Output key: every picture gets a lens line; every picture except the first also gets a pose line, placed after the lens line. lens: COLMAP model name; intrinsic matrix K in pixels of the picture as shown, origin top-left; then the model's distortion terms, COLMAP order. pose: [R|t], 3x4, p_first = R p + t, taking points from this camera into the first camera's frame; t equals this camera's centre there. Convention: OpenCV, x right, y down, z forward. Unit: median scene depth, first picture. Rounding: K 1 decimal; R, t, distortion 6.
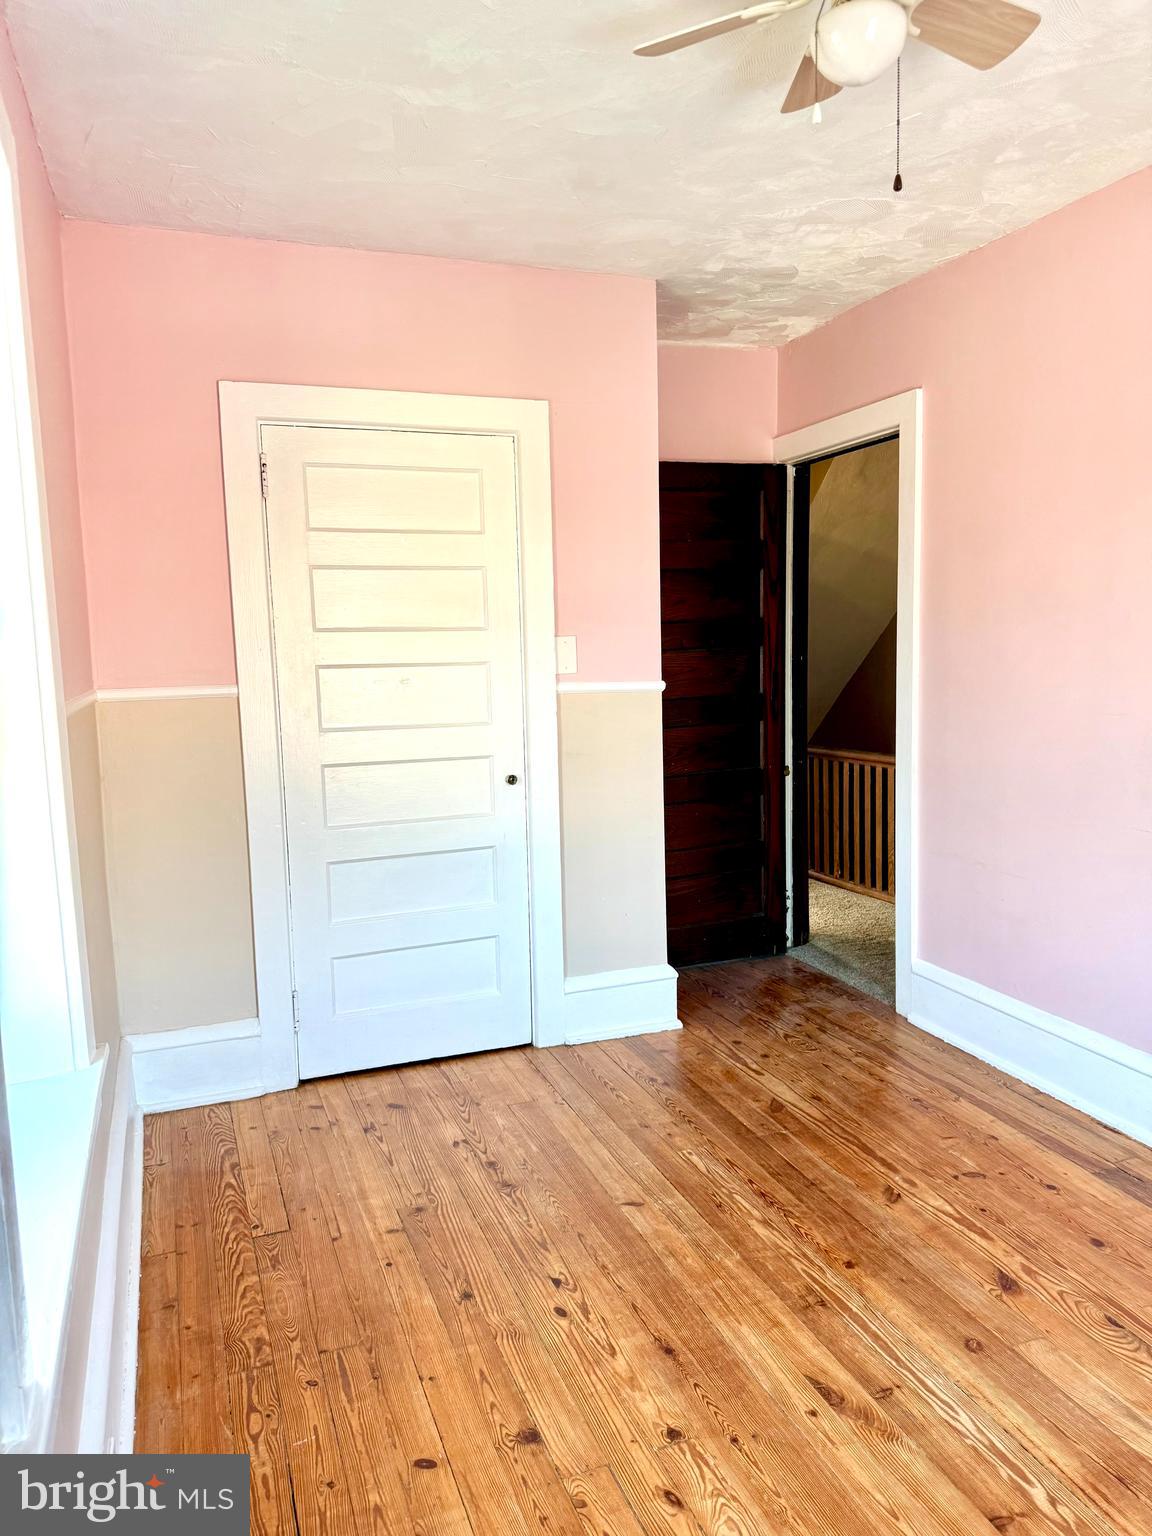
lens RADIAL K [[1061.8, 0, 576.0], [0, 1061.8, 768.0], [0, 0, 1]] dist [-0.003834, -0.003514]
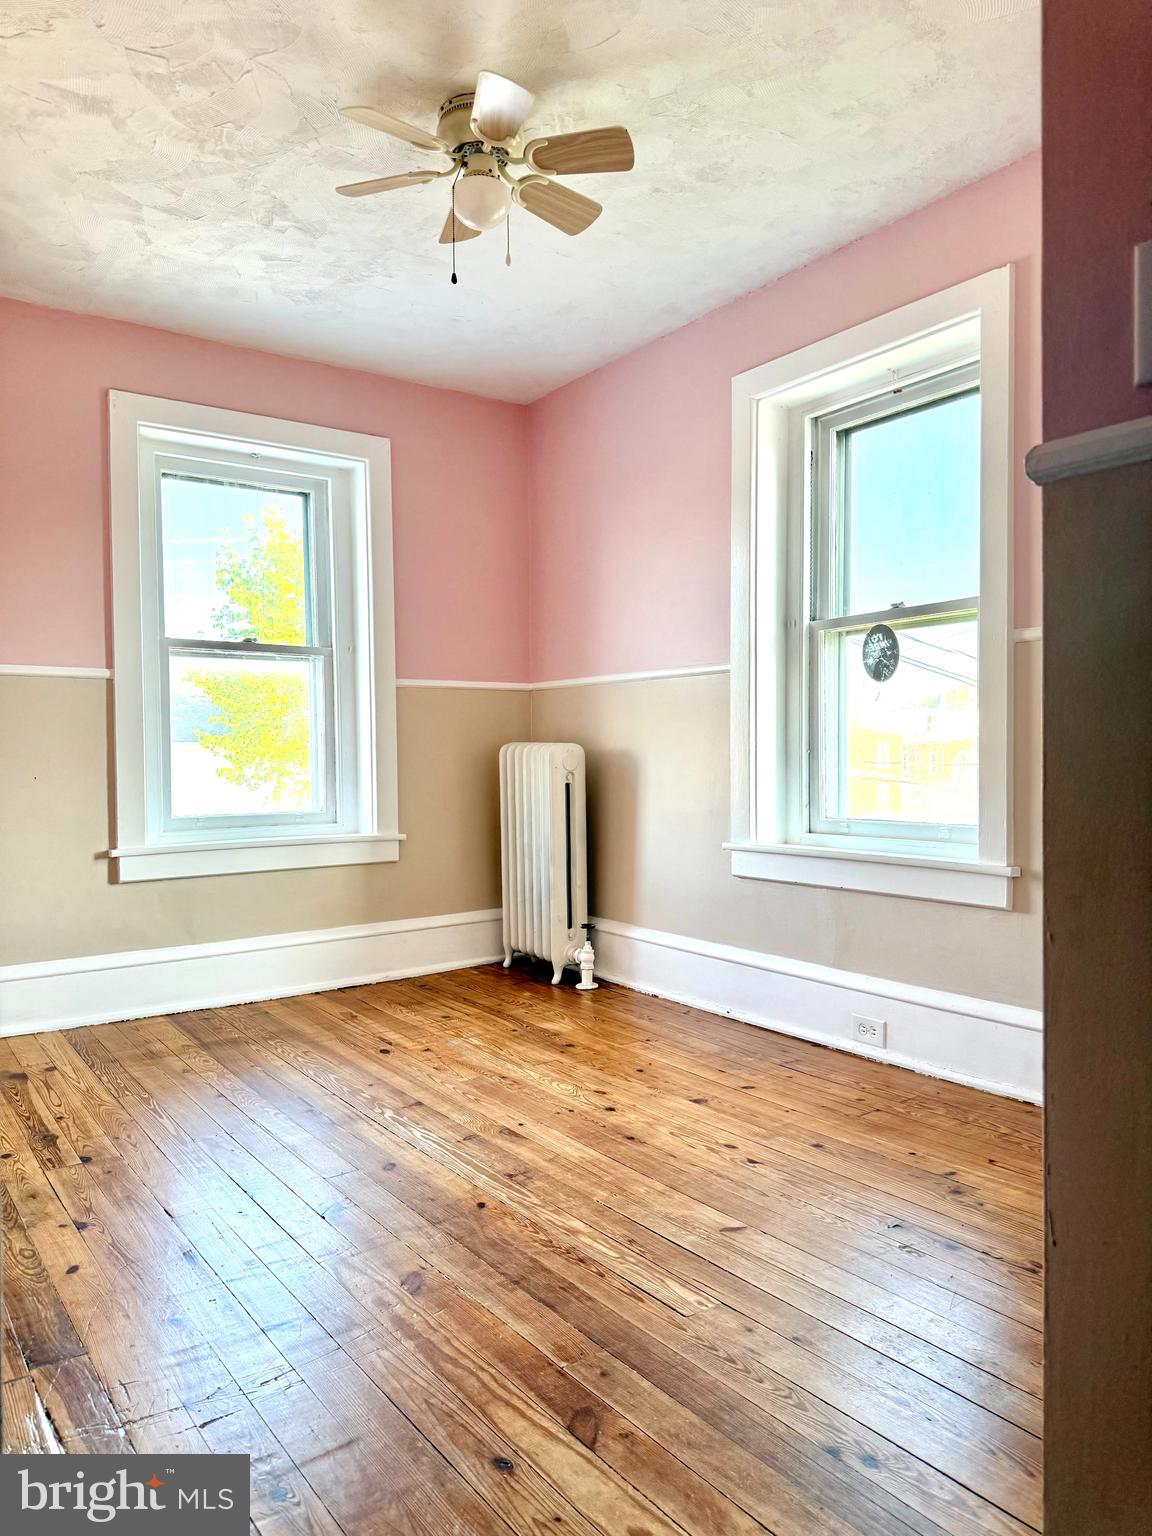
lens RADIAL K [[1061.8, 0, 576.0], [0, 1061.8, 768.0], [0, 0, 1]] dist [-0.003834, -0.003514]
pose [[-0.966080, 0.042766, -0.254676, 0.395241], [0.005753, 0.989512, 0.144339, -0.065480], [0.258177, 0.137978, -0.956194, 1.849025]]
